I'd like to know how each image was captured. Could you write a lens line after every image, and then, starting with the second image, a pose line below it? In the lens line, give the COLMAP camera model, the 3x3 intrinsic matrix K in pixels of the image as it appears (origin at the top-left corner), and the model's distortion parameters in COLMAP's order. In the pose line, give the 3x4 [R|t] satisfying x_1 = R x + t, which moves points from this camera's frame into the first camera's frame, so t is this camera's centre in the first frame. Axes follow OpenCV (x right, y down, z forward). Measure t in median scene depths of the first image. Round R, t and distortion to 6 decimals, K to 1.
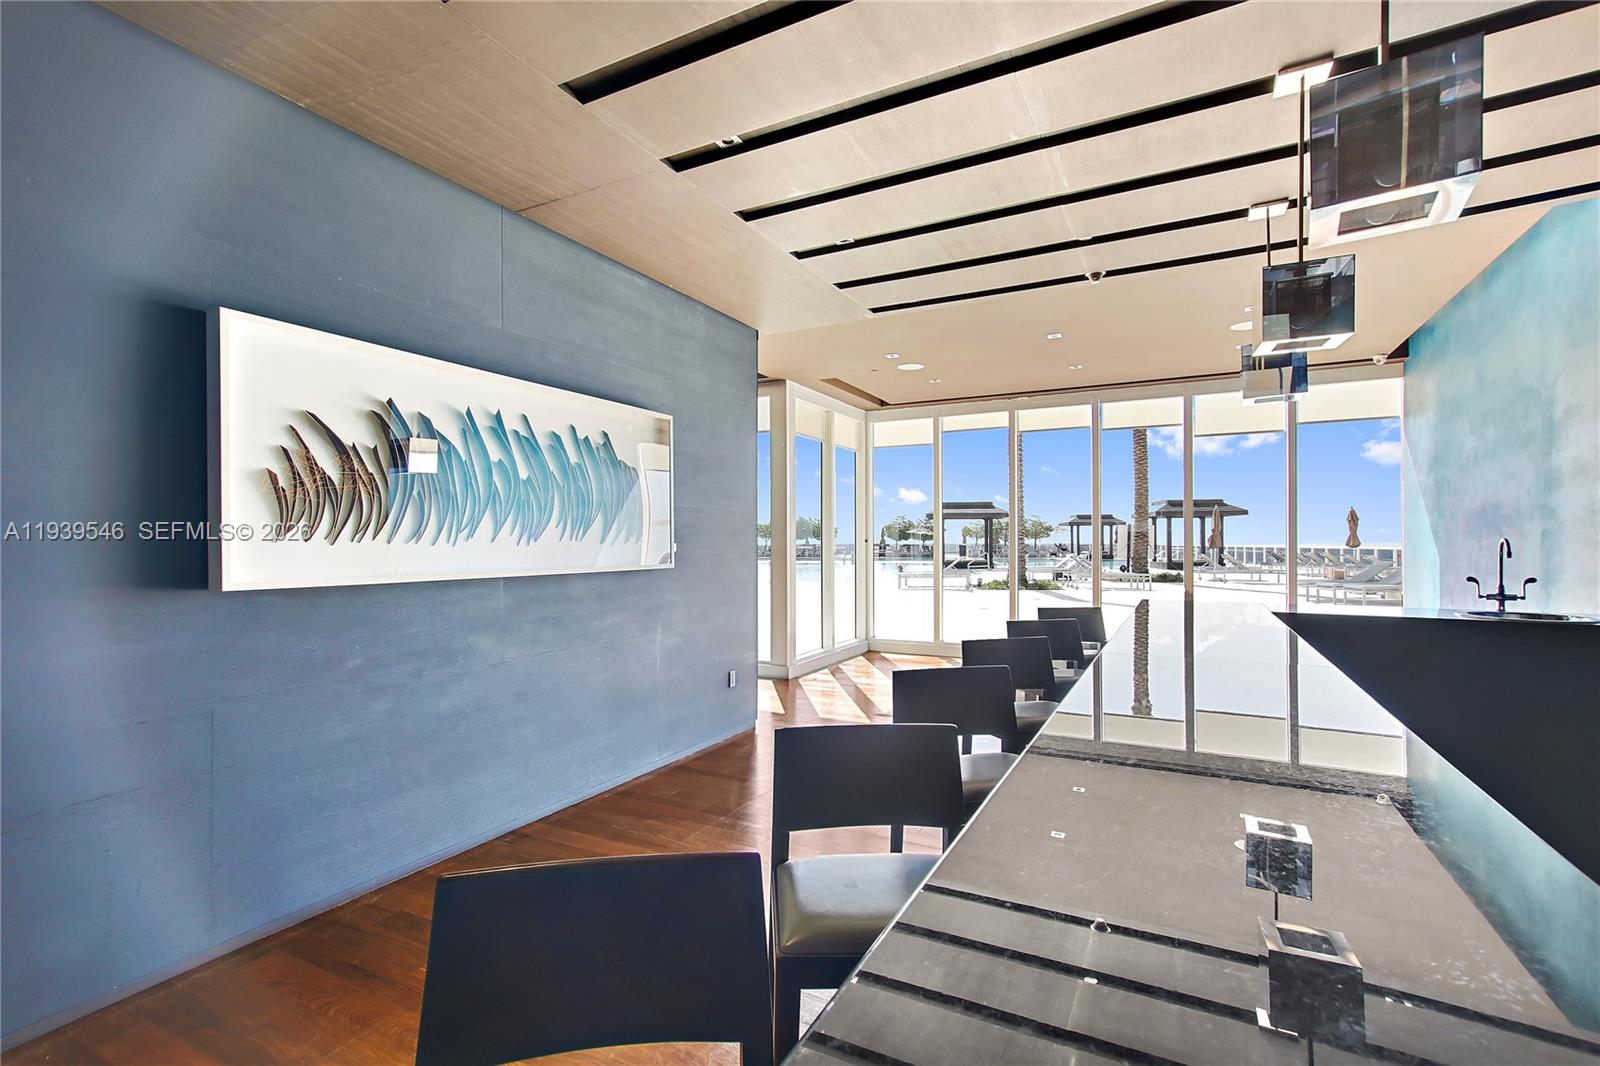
lens RADIAL K [[746.2, 0, 750.2], [0, 746.2, 537.6], [0, 0, 1]] dist [0.001970, 0.000462]
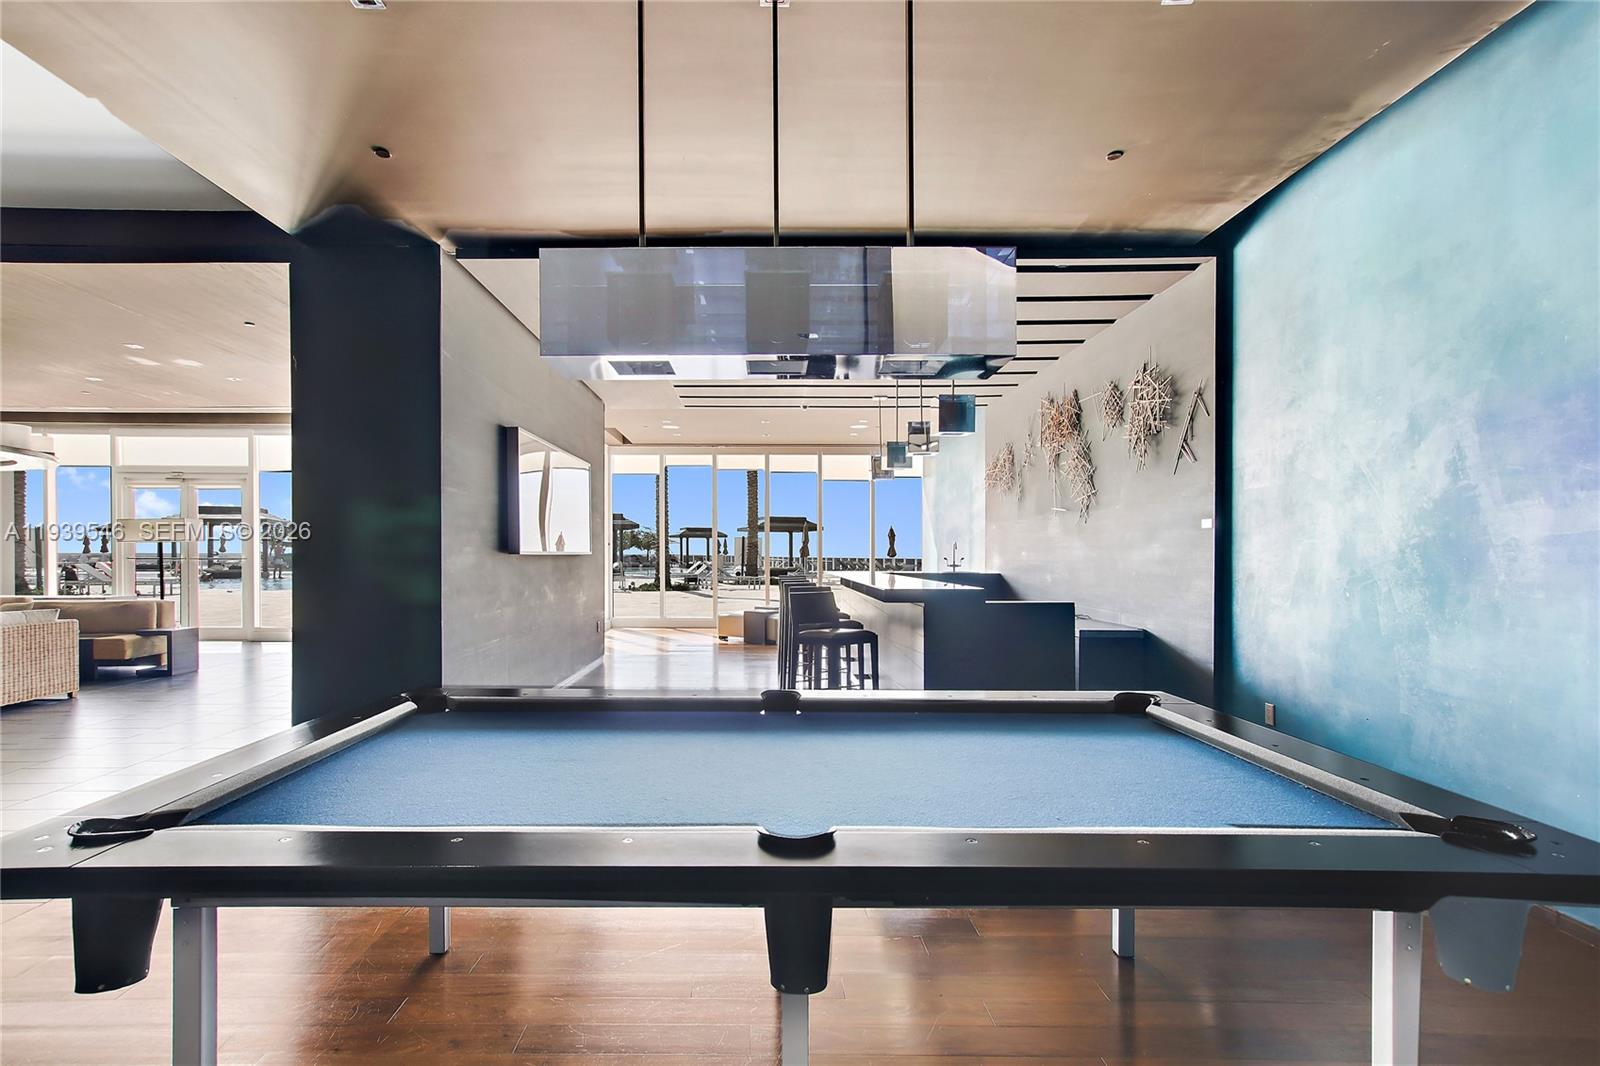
lens RADIAL K [[760.2, 0, 770.9], [0, 760.2, 536.7], [0, 0, 1]] dist [0.000452, 0.000092]
pose [[0.865847, 0.015471, 0.500069, -0.080700], [-0.008180, 0.999826, -0.016768, 0.003381], [-0.500241, 0.010428, 0.865823, -0.090821]]
